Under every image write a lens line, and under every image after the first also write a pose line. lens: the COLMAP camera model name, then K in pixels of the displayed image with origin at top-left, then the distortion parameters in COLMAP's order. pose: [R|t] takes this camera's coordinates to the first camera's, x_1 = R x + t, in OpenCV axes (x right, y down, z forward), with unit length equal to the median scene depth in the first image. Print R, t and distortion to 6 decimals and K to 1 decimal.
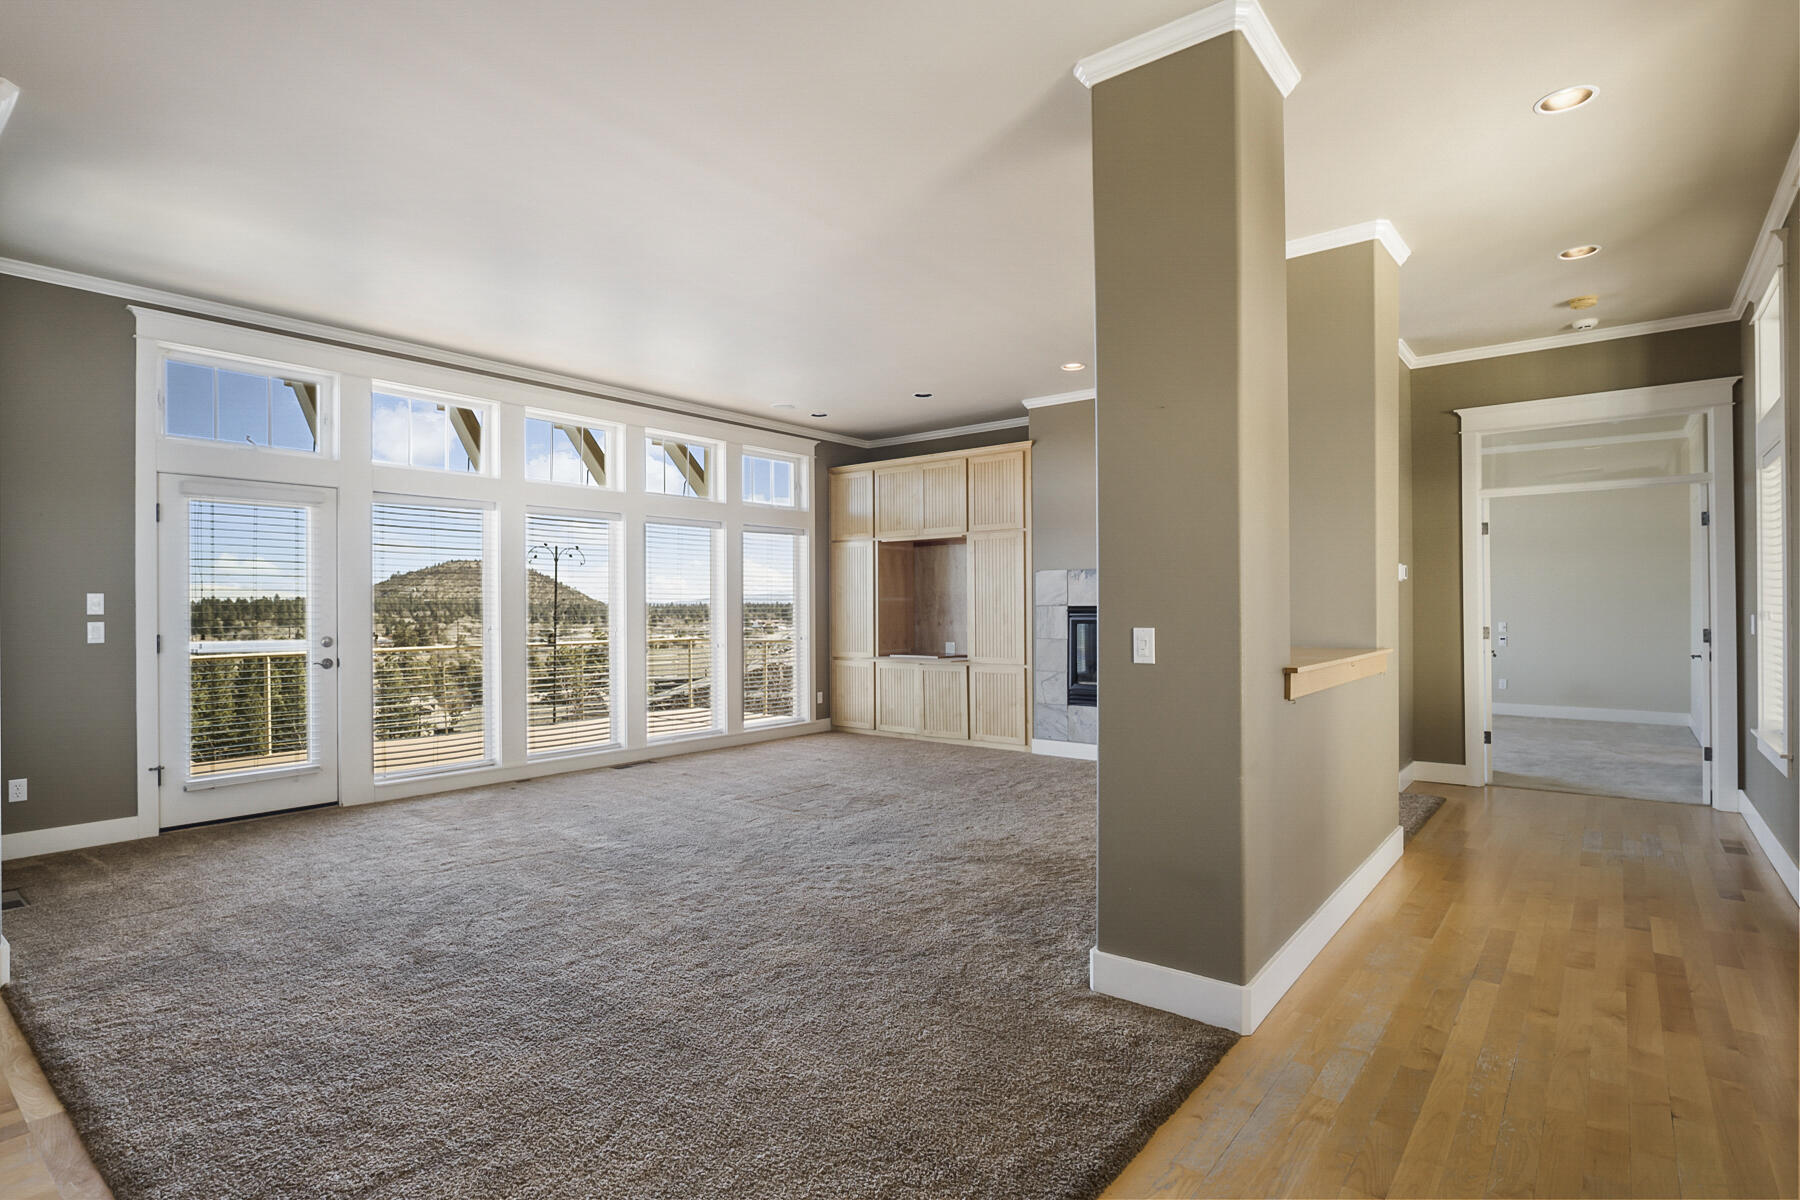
lens RADIAL K [[905.9, 0, 897.5], [0, 905.9, 606.9], [0, 0, 1]] dist [-0.023302, 0.011089]
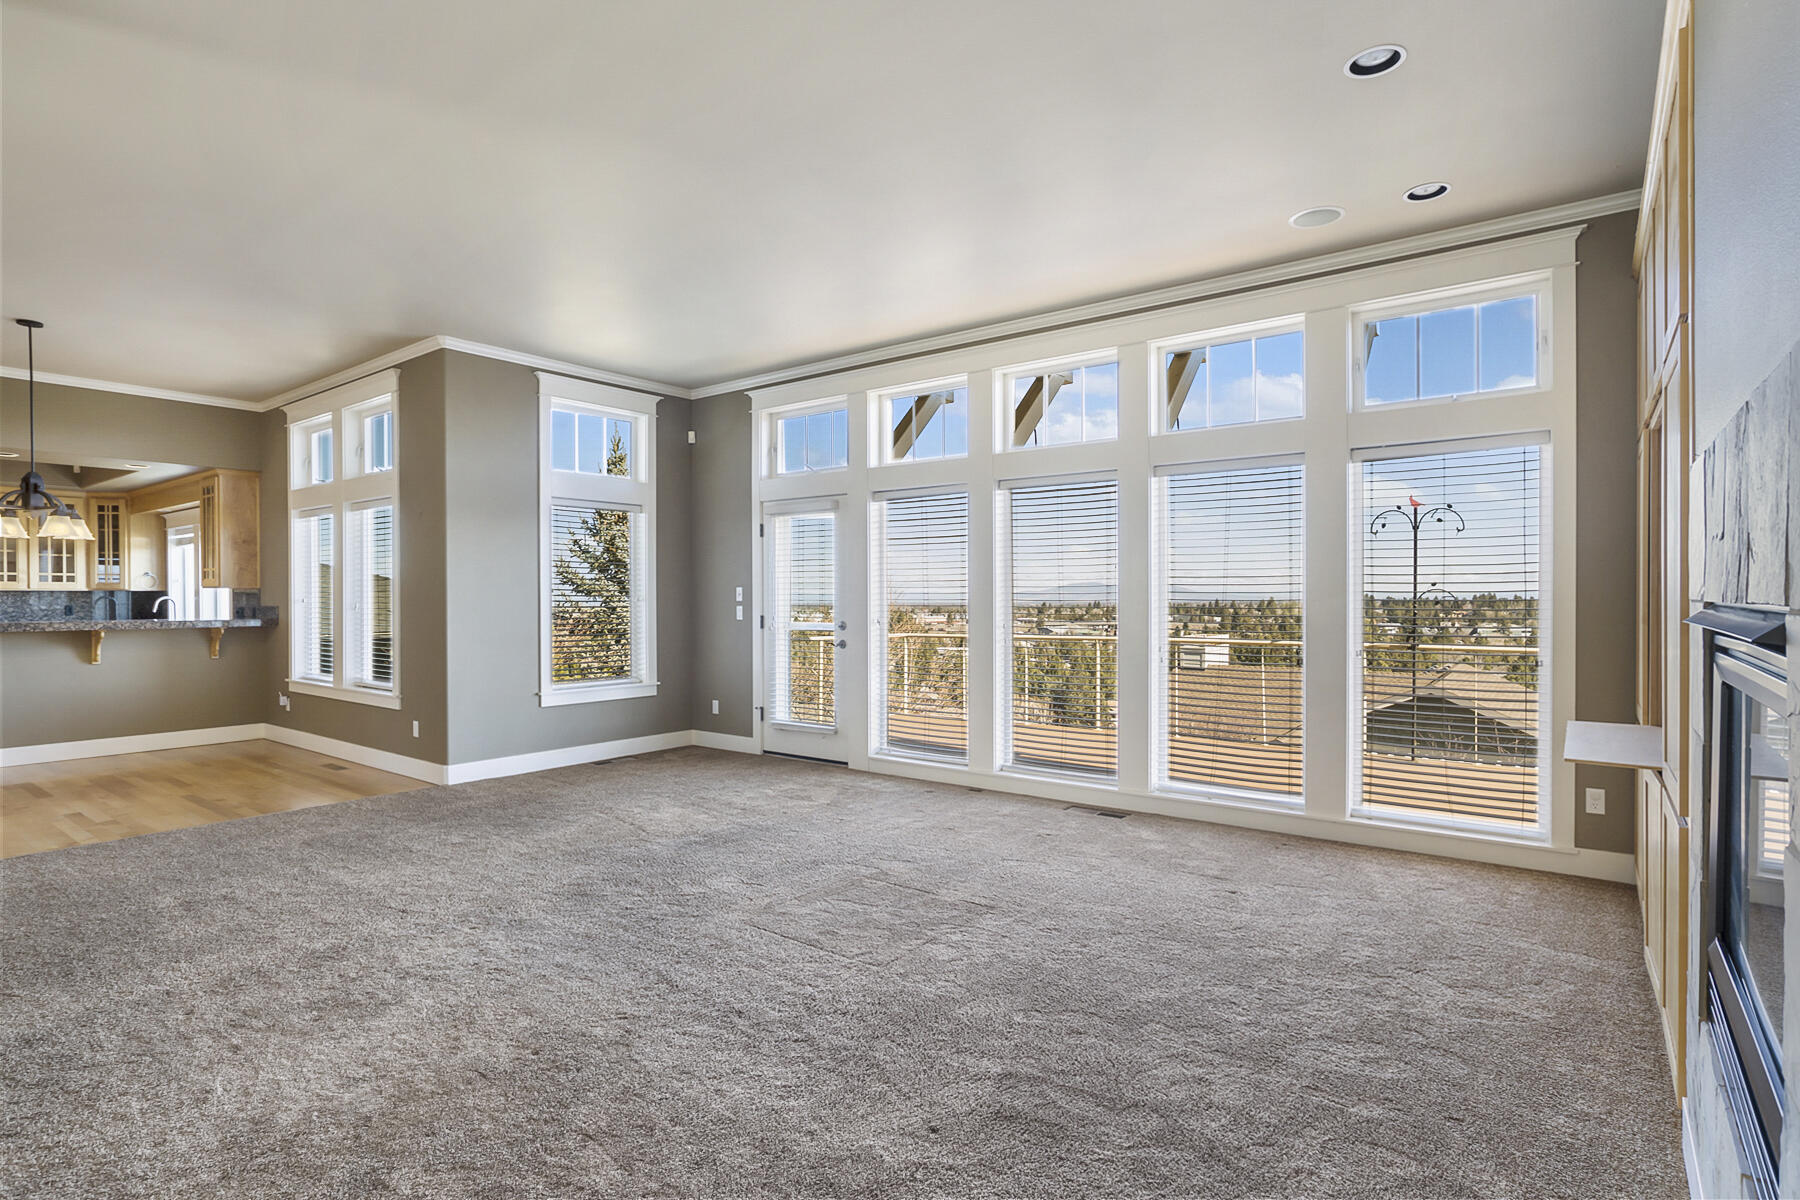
lens RADIAL K [[905.9, 0, 900.4], [0, 905.9, 600.7], [0, 0, 1]] dist [-0.023302, 0.011089]
pose [[0.023751, 0.009633, -0.999672, 0.527058], [0.002260, 0.999951, 0.009690, -0.004921], [0.999715, -0.002489, 0.023728, 0.994671]]
